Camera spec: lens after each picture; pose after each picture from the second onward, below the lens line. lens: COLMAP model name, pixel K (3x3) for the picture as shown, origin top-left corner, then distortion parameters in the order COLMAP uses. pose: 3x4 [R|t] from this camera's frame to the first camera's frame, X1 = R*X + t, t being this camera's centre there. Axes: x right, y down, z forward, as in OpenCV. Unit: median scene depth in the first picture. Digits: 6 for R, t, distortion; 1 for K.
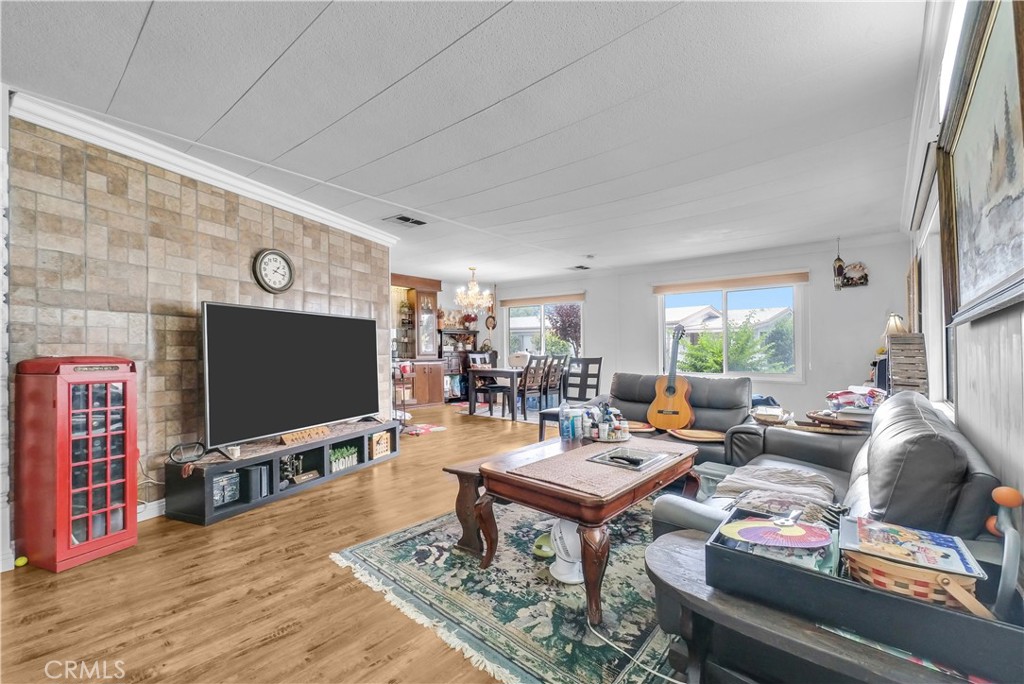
lens RADIAL K [[431.0, 0, 518.2], [0, 431.0, 344.4], [0, 0, 1]] dist [0.000258, 0.000039]
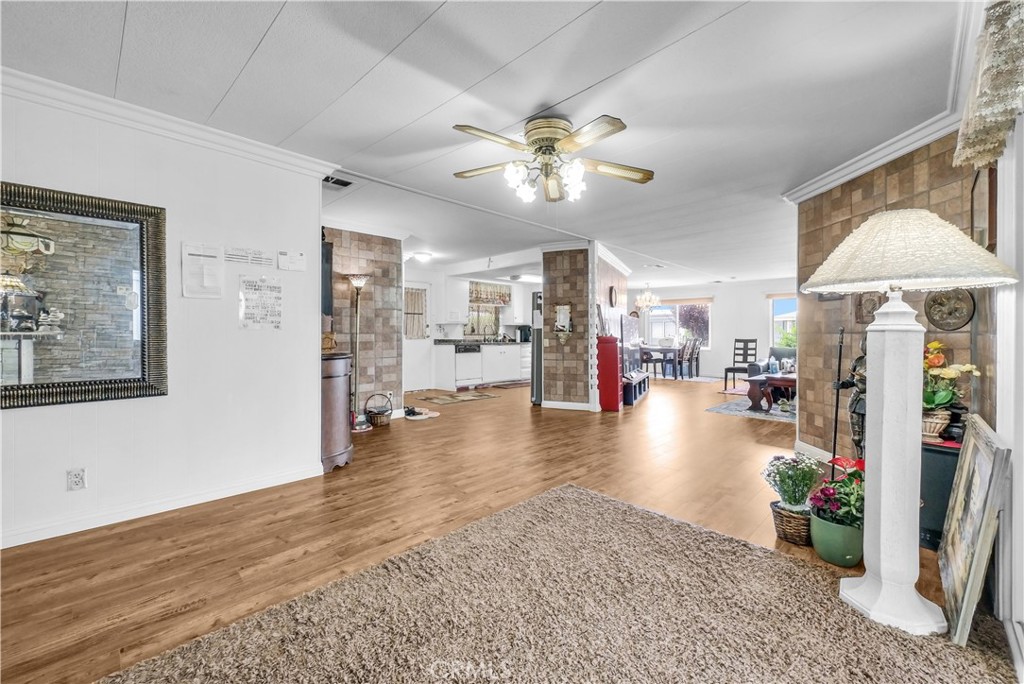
lens RADIAL K [[416.1, 0, 509.8], [0, 416.1, 345.4], [0, 0, 1]] dist [0.001279, 0.000196]
pose [[0.997199, 0.000687, -0.074792, -0.611325], [0.001937, 0.999385, 0.035001, -0.005811], [0.074770, -0.035047, 0.996585, -0.712328]]
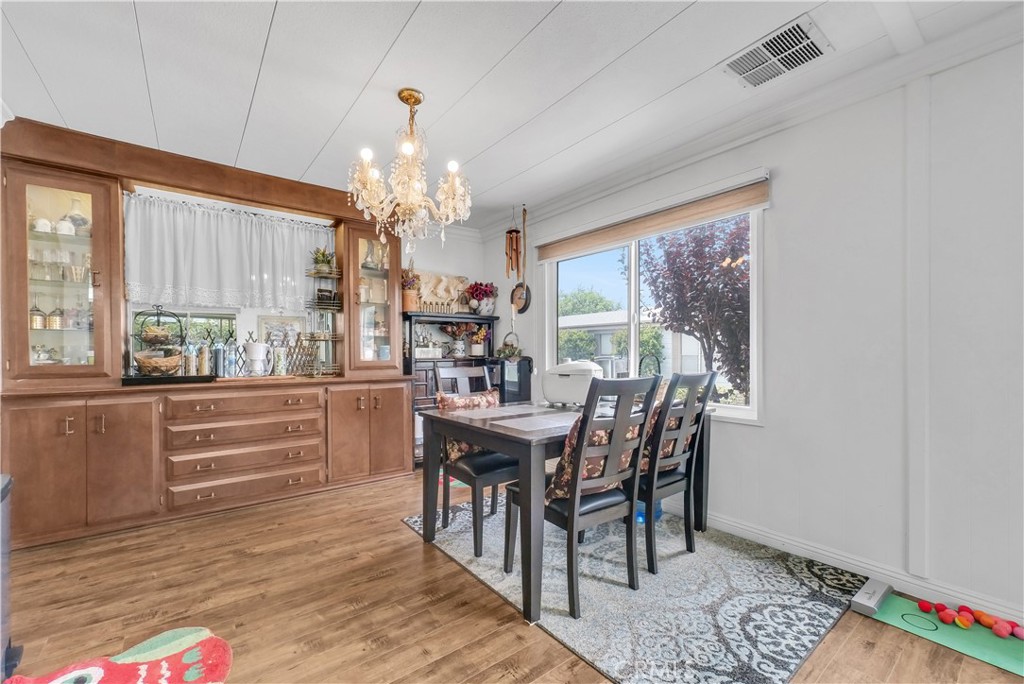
lens RADIAL K [[424.0, 0, 512.7], [0, 424.0, 350.9], [0, 0, 1]] dist [-0.010370, -0.000062]
pose [[0.975826, -0.006052, -0.218463, 0.045809], [0.008691, 0.999900, 0.011122, 0.004186], [0.218374, -0.012751, 0.975782, 0.867705]]
